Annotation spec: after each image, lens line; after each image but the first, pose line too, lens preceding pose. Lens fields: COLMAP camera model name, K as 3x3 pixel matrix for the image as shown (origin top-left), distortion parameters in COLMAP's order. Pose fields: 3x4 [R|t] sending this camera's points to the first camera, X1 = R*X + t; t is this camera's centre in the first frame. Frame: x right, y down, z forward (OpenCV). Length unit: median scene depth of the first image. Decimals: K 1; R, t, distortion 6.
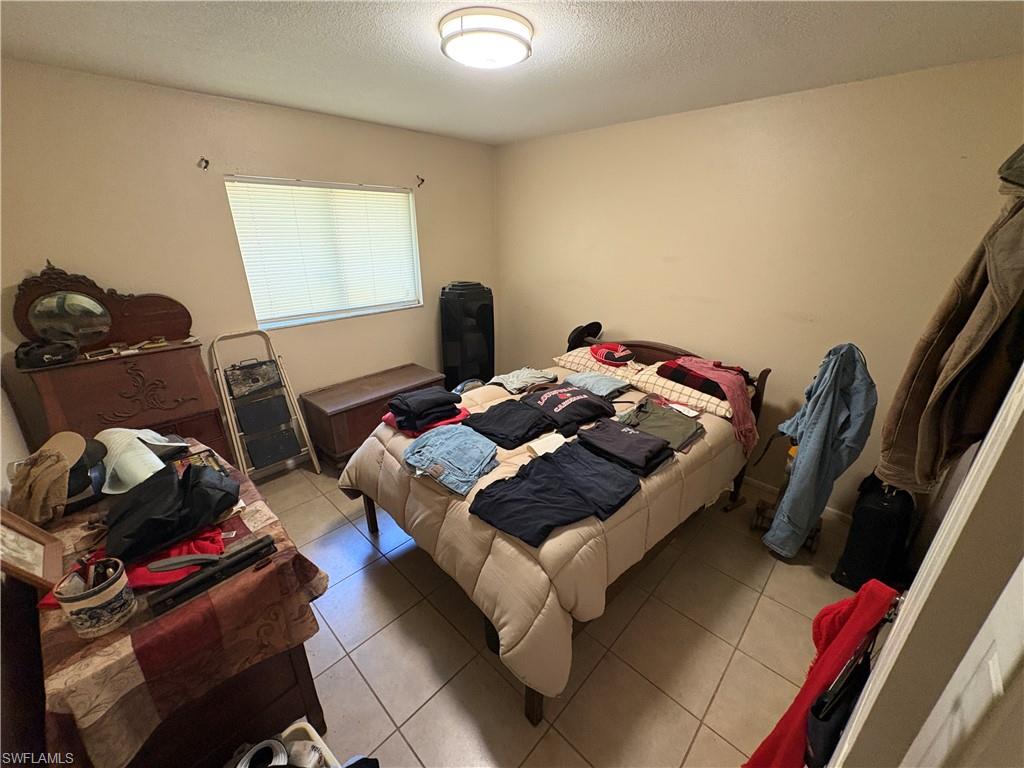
lens RADIAL K [[409.6, 0, 510.5], [0, 409.6, 385.4], [0, 0, 1]] dist [-0.002688, -0.000133]
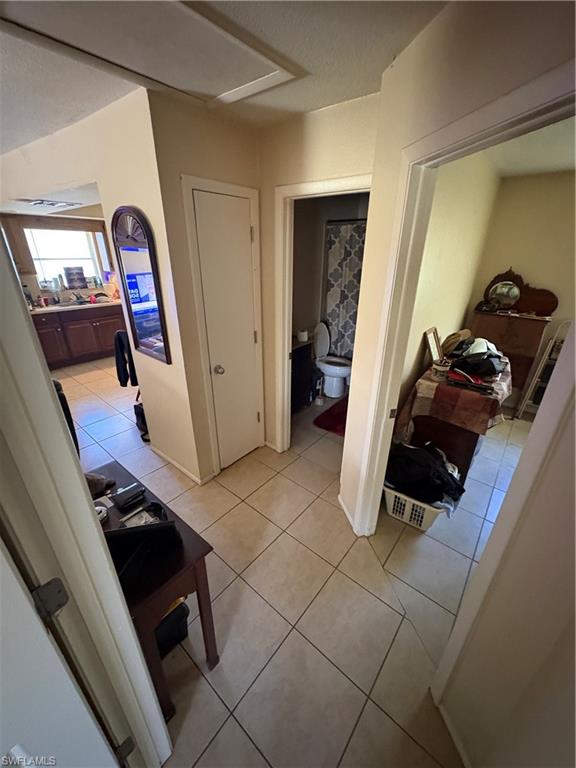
lens RADIAL K [[307.2, 0, 288.0], [0, 307.2, 384.0], [0, 0, 1]] dist [-0.002688, -0.000133]
pose [[0.077948, 0.403816, -0.911513, 0.480238], [-0.378819, 0.857717, 0.347589, 0.105047], [0.922182, 0.318205, 0.219830, -0.246677]]
